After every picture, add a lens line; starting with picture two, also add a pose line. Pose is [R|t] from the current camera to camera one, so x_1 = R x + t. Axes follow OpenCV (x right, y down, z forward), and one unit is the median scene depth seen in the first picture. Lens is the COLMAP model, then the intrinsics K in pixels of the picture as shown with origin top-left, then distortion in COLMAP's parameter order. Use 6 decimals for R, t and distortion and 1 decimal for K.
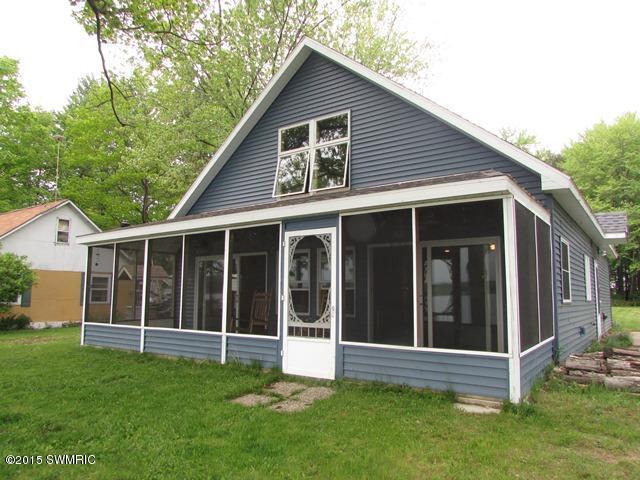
lens RADIAL K [[502.3, 0, 319.8], [0, 502.3, 243.9], [0, 0, 1]] dist [0.006840, 0.000969]
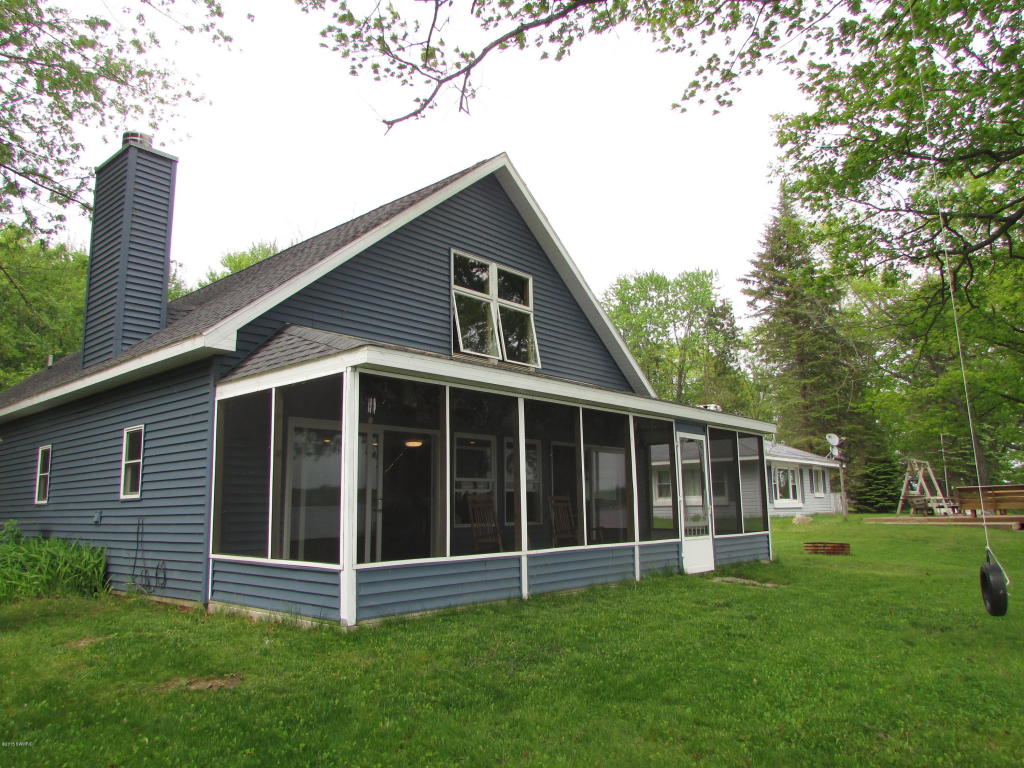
lens RADIAL K [[728.3, 0, 511.4], [0, 728.3, 381.5], [0, 0, 1]] dist [-0.021876, 0.003841]
pose [[0.051588, 0.150367, 0.987283, -1.263665], [-0.107517, 0.983690, -0.144201, 0.101121], [-0.992864, -0.098711, 0.066913, 1.034499]]
